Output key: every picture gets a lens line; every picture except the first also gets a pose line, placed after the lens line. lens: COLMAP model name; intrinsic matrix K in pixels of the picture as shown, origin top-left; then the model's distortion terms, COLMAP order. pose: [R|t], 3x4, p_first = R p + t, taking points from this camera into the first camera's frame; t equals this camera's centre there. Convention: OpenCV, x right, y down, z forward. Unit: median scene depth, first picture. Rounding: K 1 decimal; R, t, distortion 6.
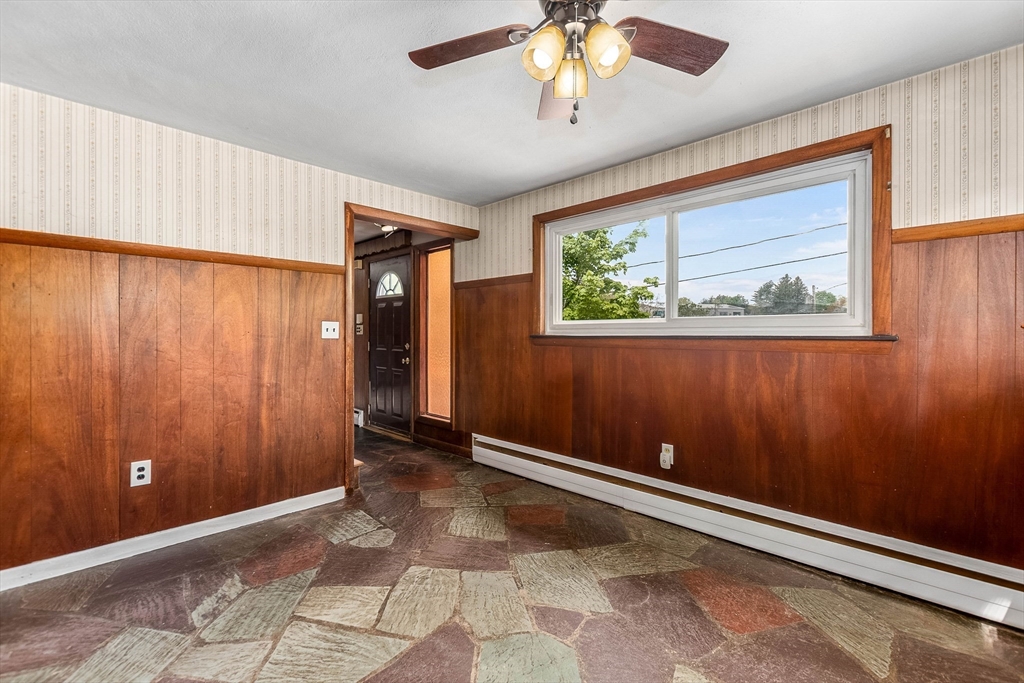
lens RADIAL K [[445.8, 0, 513.9], [0, 445.8, 337.6], [0, 0, 1]] dist [-0.000865, -0.001369]
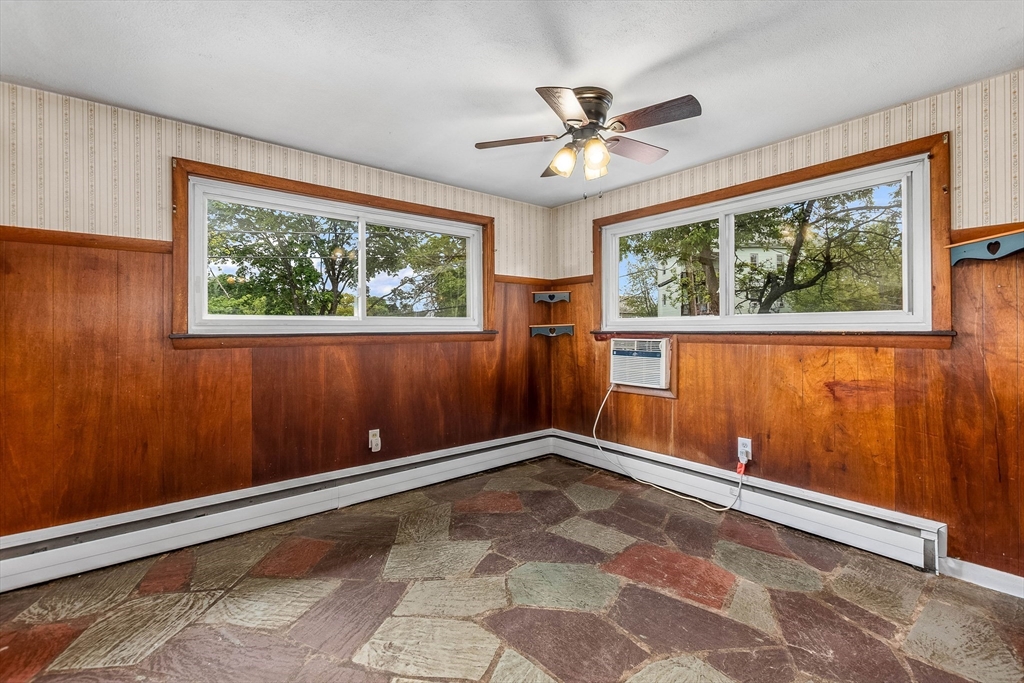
lens RADIAL K [[445.8, 0, 514.1], [0, 445.8, 332.2], [0, 0, 1]] dist [-0.000865, -0.001369]
pose [[0.092298, -0.005707, 0.995715, -0.837505], [0.013483, 0.999899, 0.004481, -0.006164], [-0.995640, 0.013011, 0.092366, 0.622615]]
